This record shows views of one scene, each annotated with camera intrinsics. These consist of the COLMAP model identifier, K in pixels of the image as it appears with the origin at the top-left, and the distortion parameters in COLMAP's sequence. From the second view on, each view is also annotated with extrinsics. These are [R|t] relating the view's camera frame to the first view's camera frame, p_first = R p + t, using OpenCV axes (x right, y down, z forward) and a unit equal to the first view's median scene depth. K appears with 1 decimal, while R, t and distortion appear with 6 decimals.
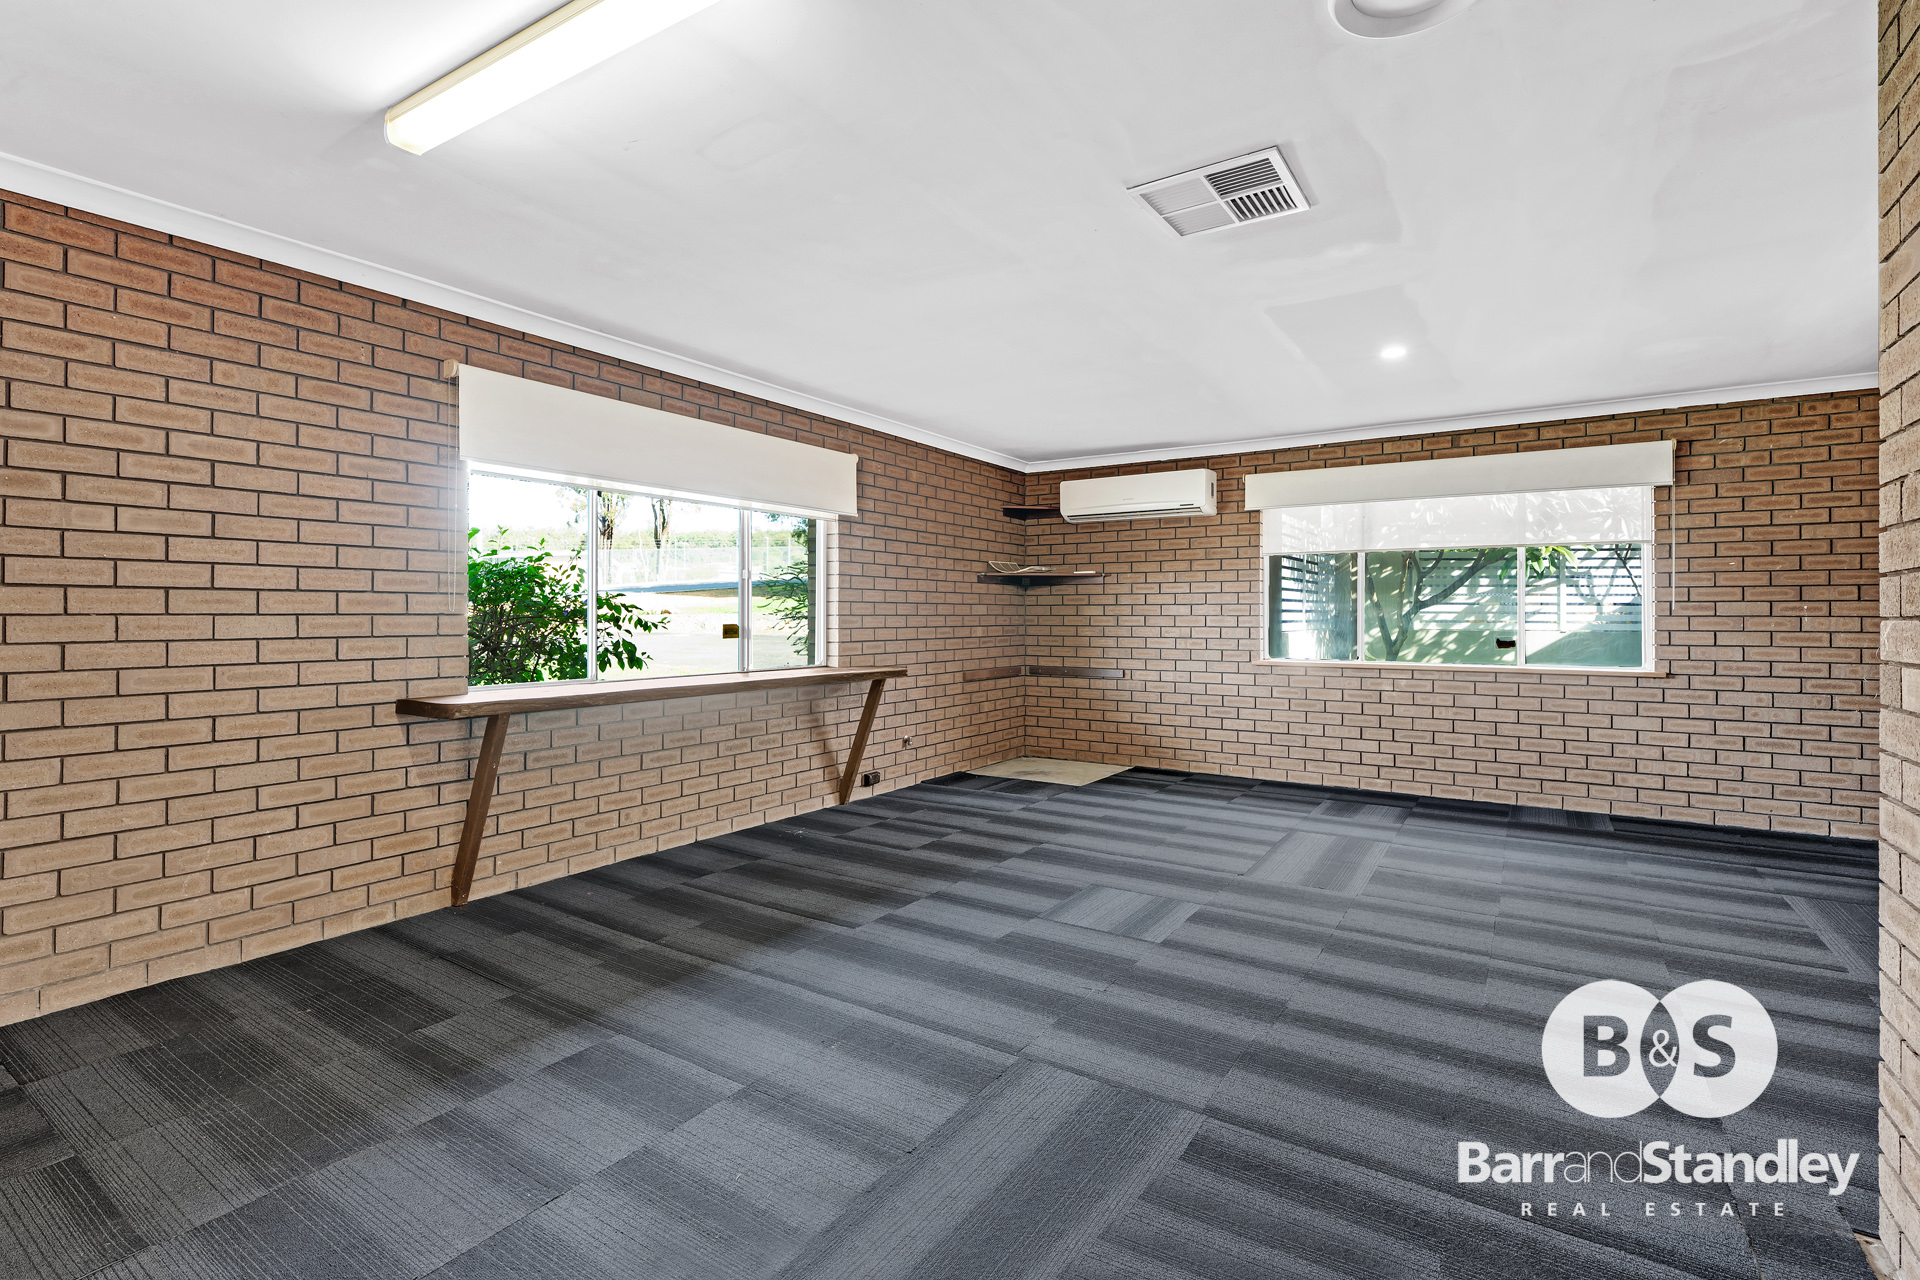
lens RADIAL K [[868.9, 0, 963.9], [0, 868.9, 626.1], [0, 0, 1]] dist [0.000214, 0.000007]
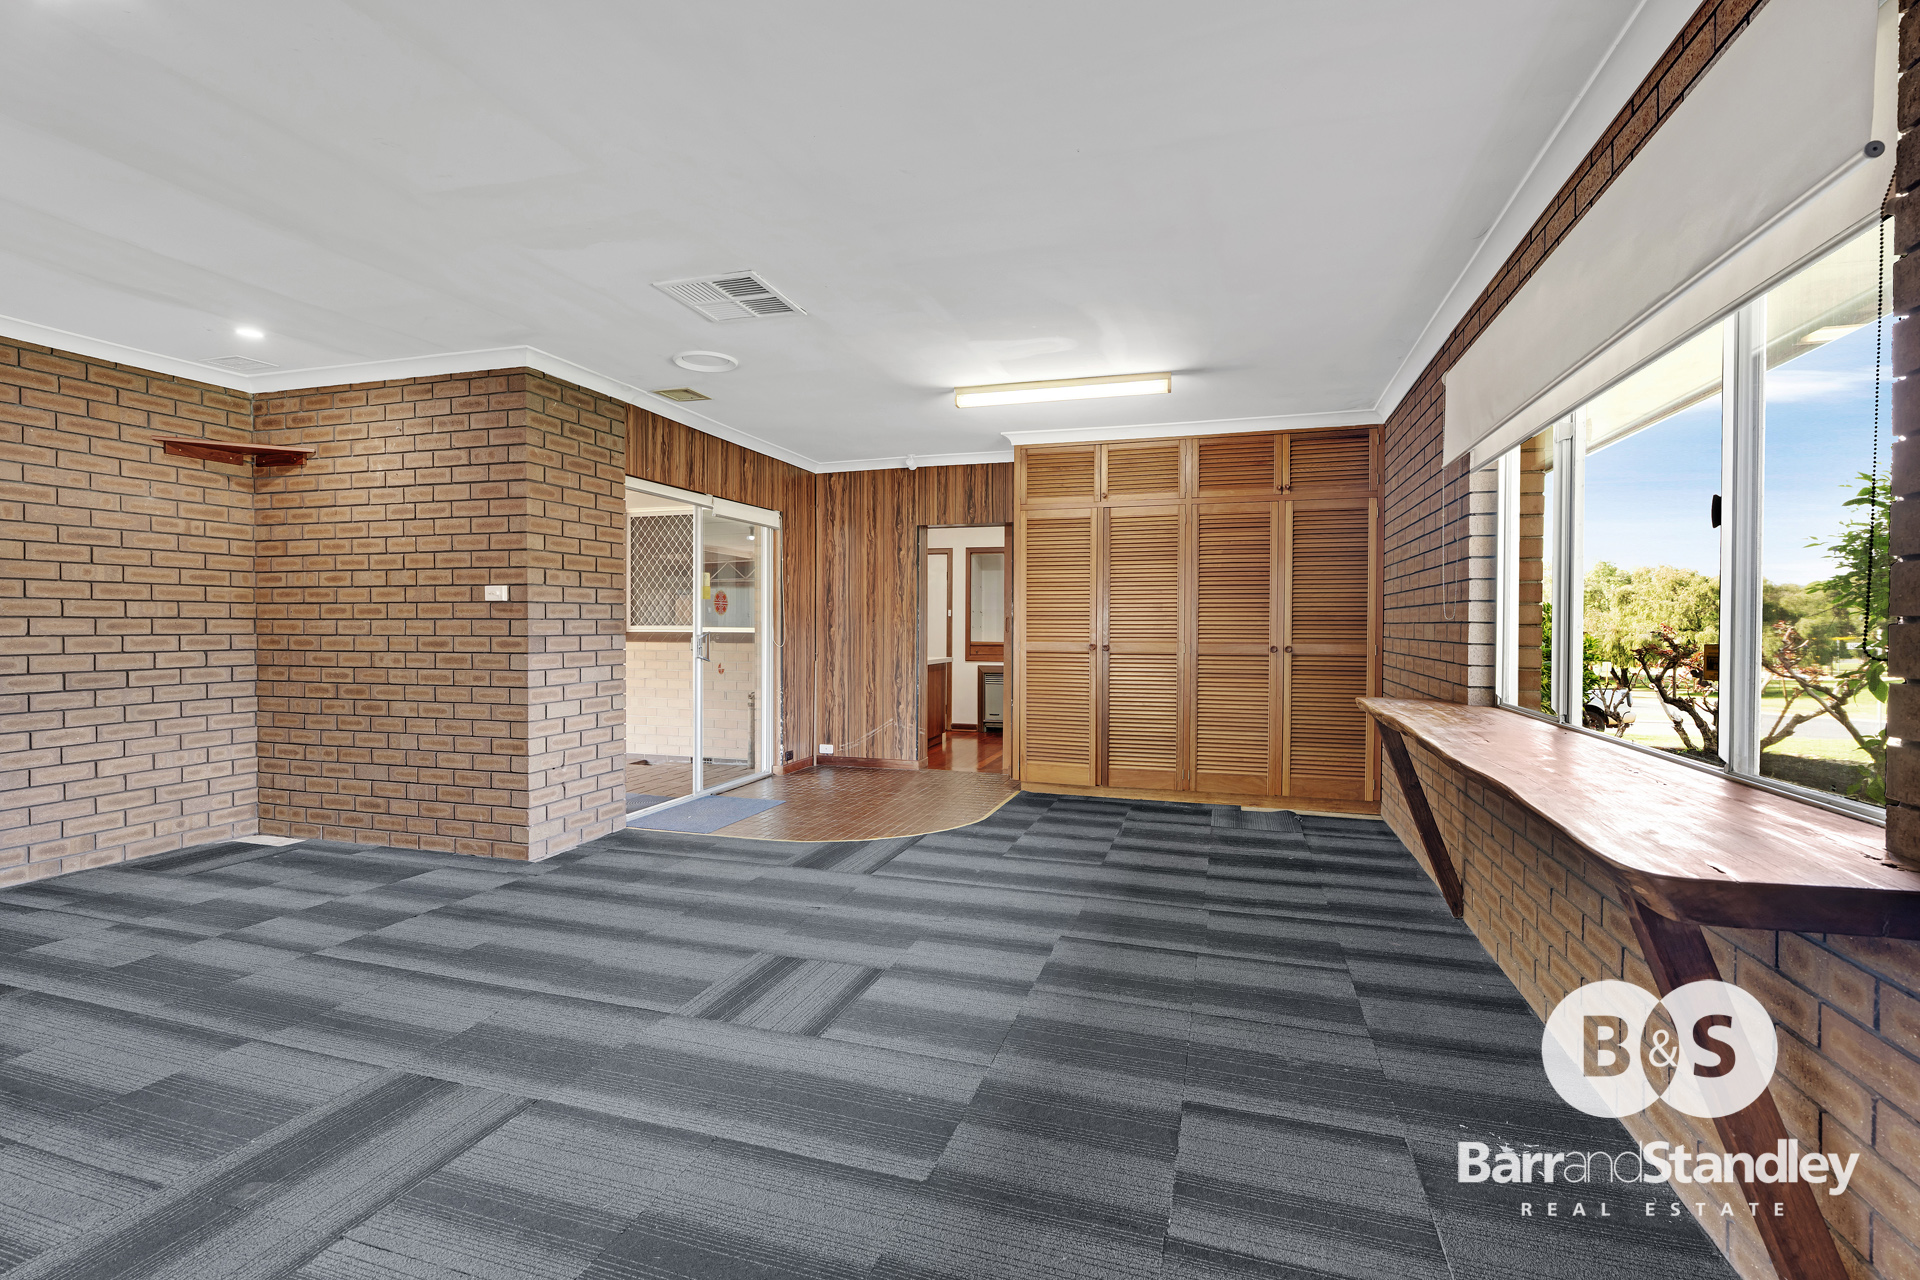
lens RADIAL K [[868.9, 0, 956.7], [0, 868.9, 631.6], [0, 0, 1]] dist [0.000214, 0.000007]
pose [[-0.962179, -0.002947, -0.272404, 0.252128], [-0.011459, 0.999494, 0.029663, -0.031927], [0.272178, 0.031663, -0.961726, 1.824835]]
